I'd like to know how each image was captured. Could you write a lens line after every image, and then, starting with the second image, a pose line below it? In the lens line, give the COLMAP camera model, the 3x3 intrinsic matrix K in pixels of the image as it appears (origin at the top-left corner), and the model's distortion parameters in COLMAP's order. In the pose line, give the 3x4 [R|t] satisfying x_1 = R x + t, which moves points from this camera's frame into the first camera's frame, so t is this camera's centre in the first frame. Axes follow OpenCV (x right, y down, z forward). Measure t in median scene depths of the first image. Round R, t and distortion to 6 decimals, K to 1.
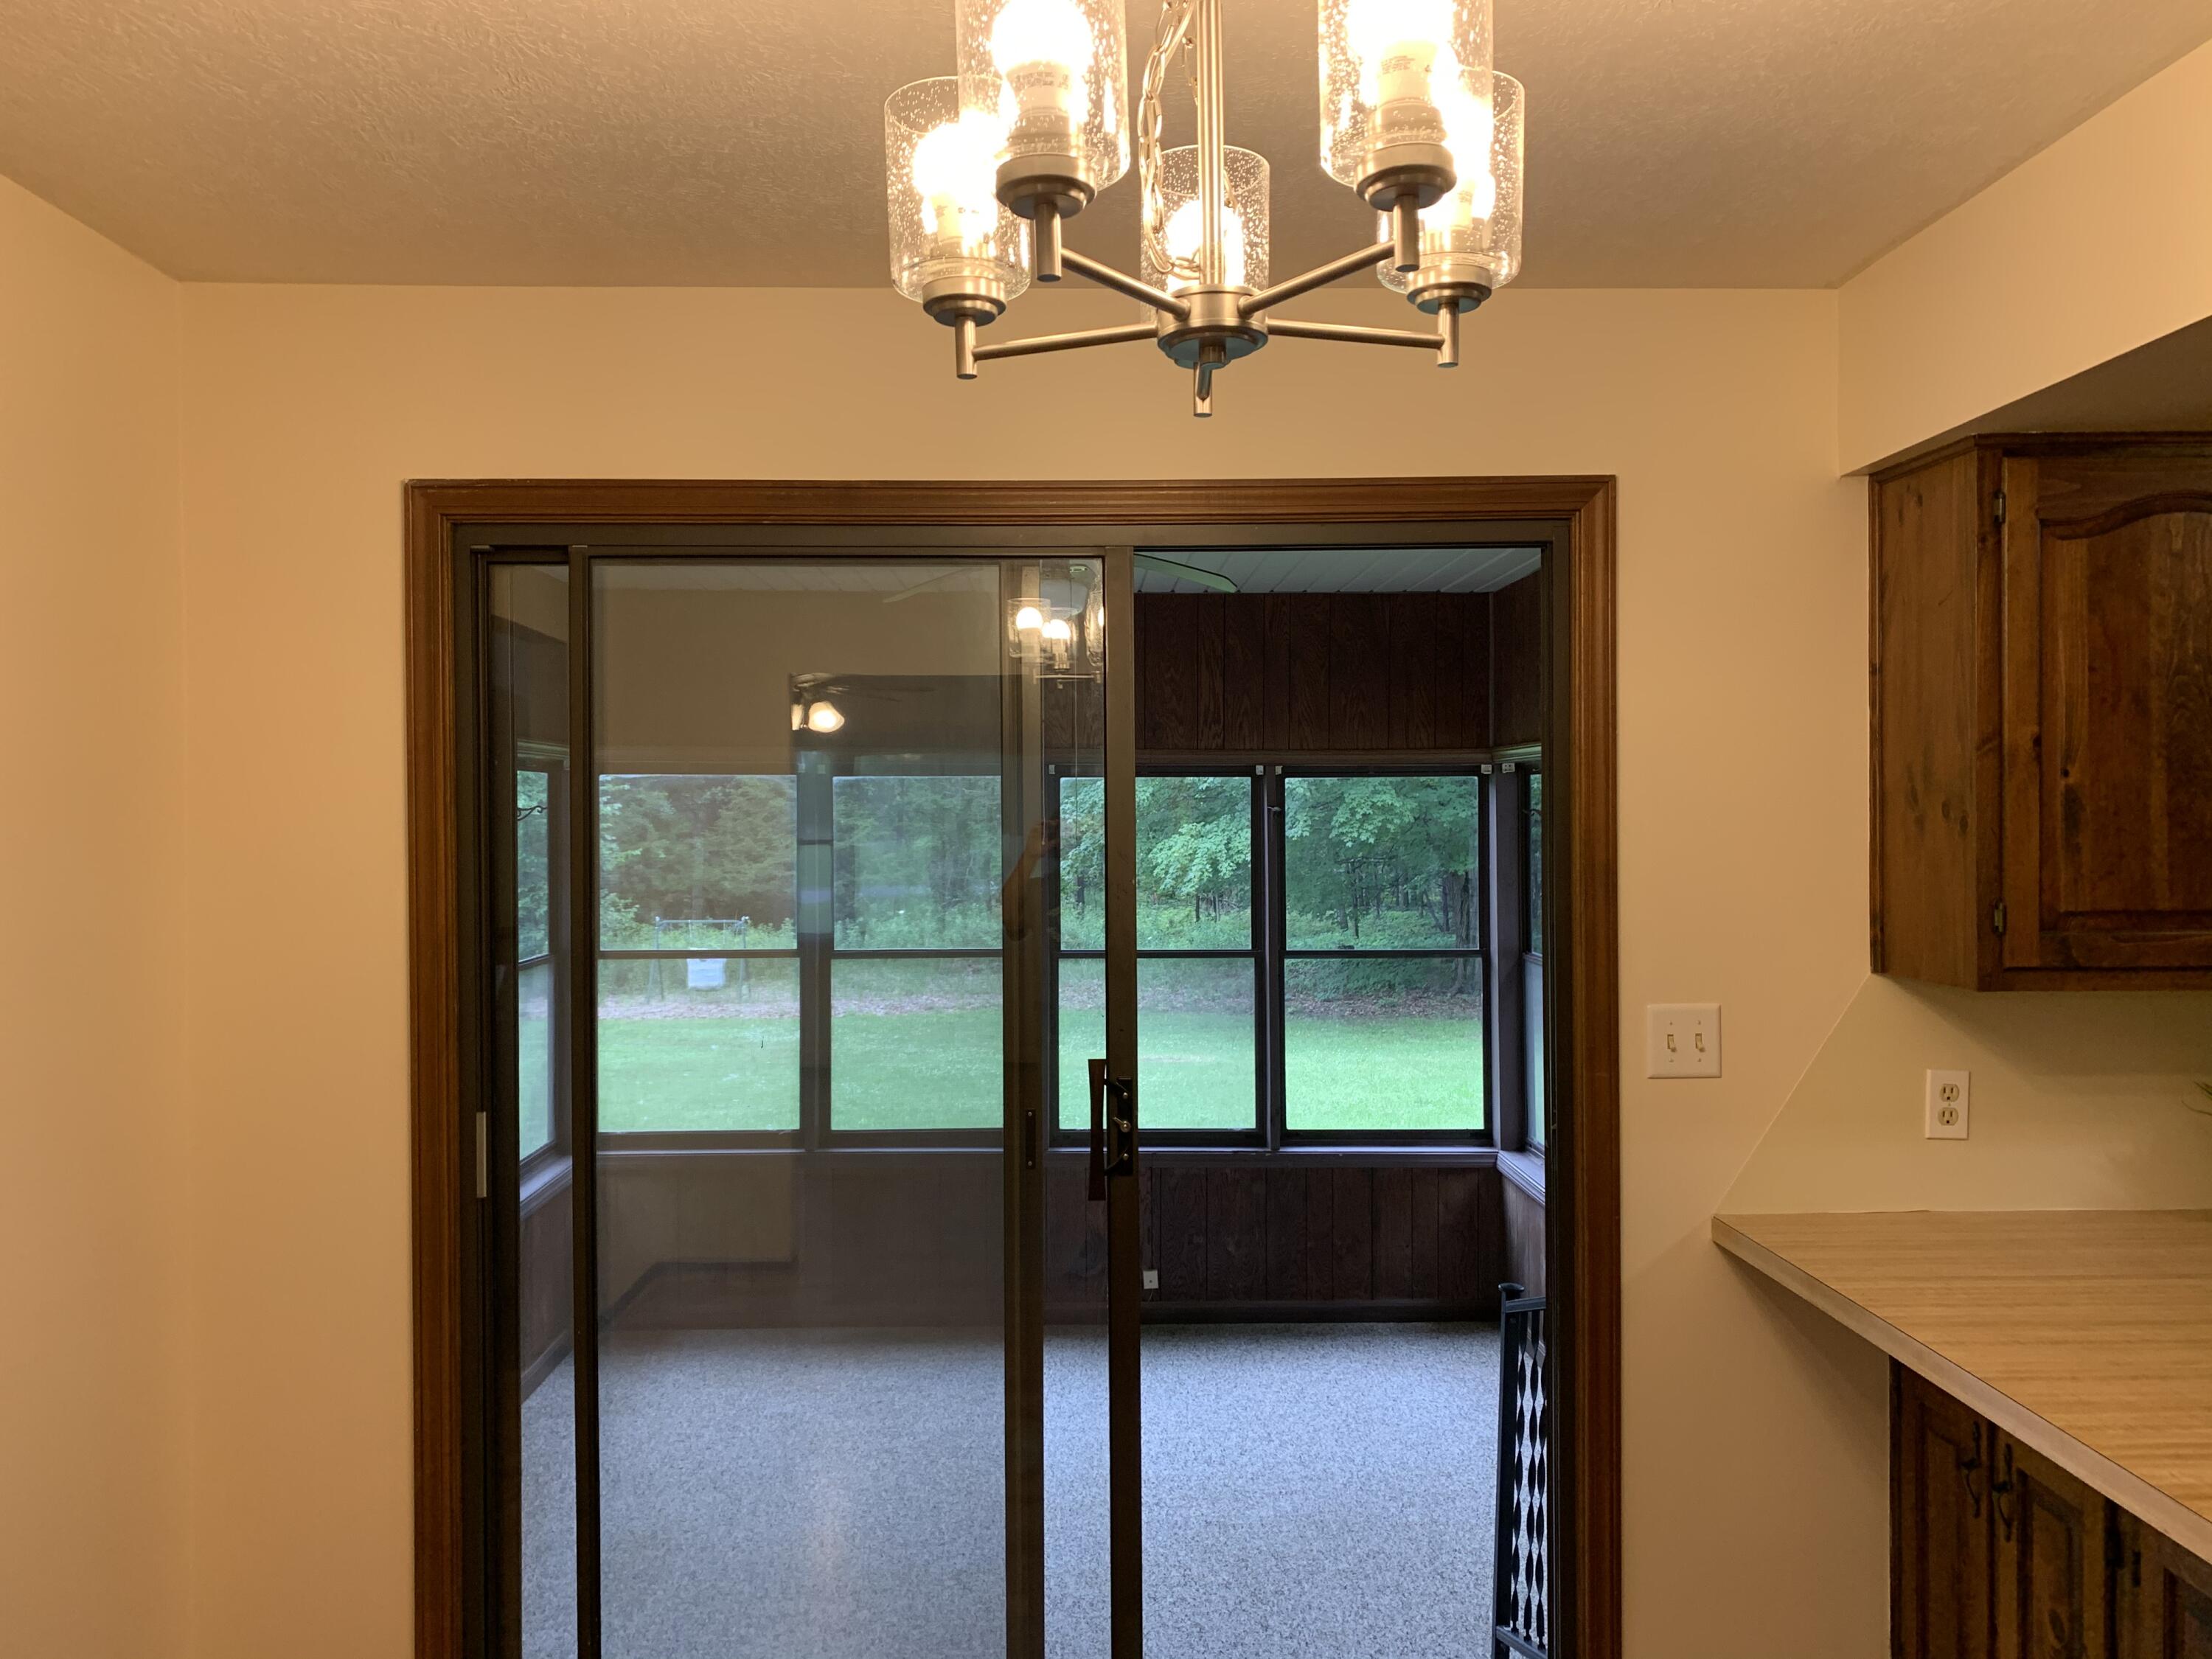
lens RADIAL K [[1690.7, 0, 1106.0], [0, 1690.7, 829.5], [0, 0, 1]] dist [0.093186, -0.205972]
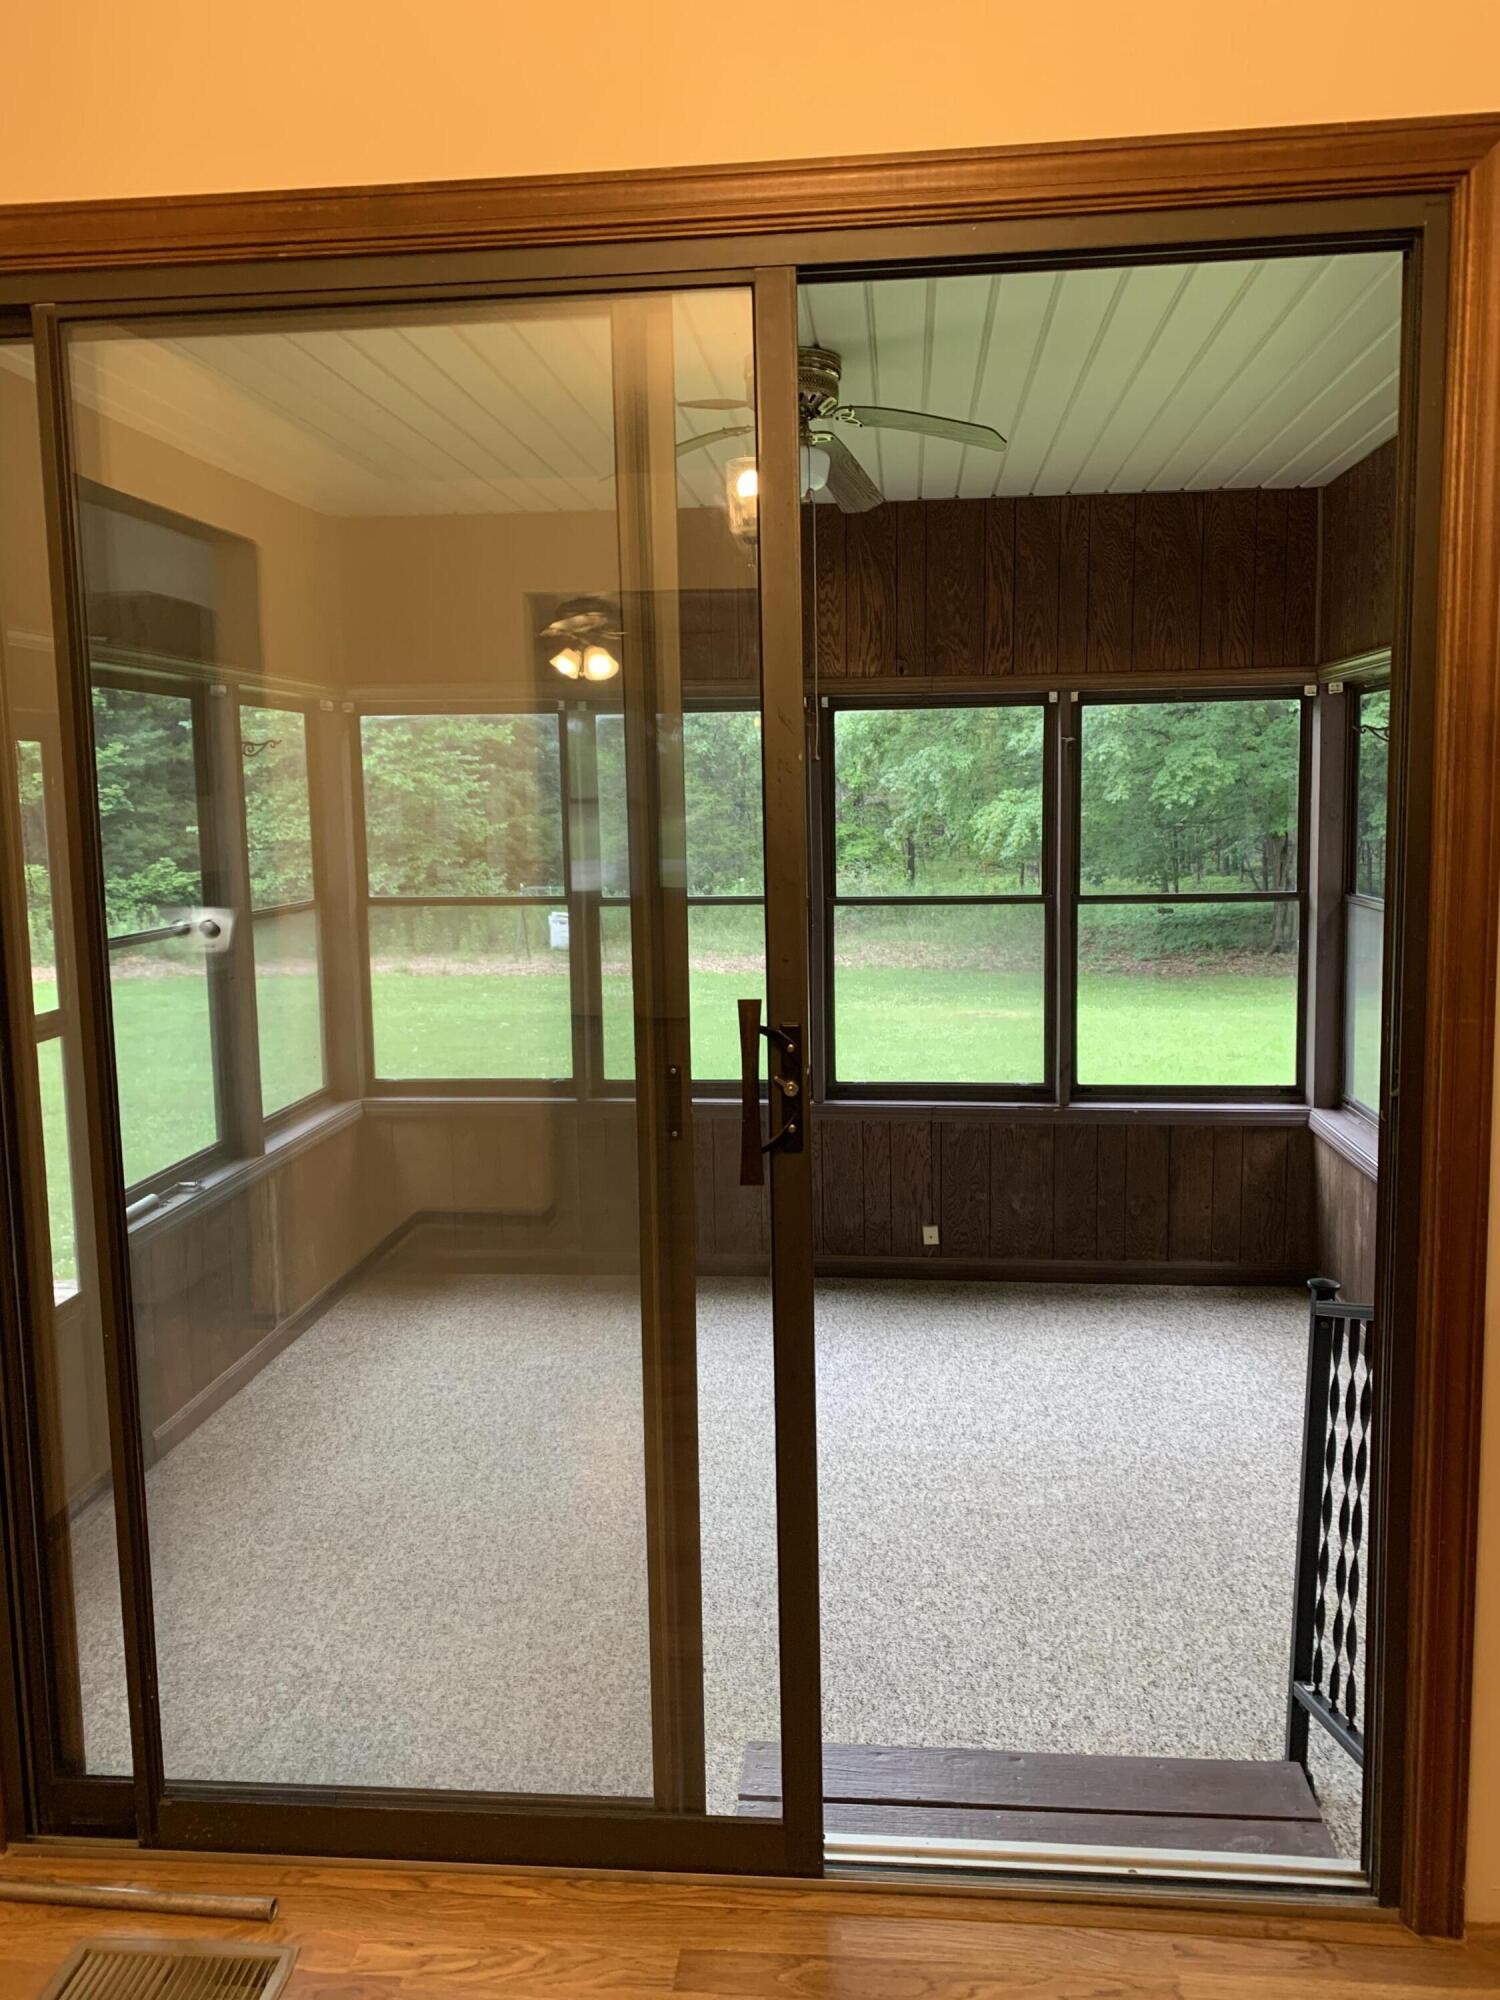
lens RADIAL K [[1551.0, 0, 757.1], [0, 1551.0, 976.0], [0, 0, 1]] dist [0.077376, -0.131962]
pose [[0.993175, 0.001275, -0.116627, 0.033163], [0.011532, 0.993967, 0.109071, 0.022879], [0.116062, -0.109671, 0.987169, 0.146131]]
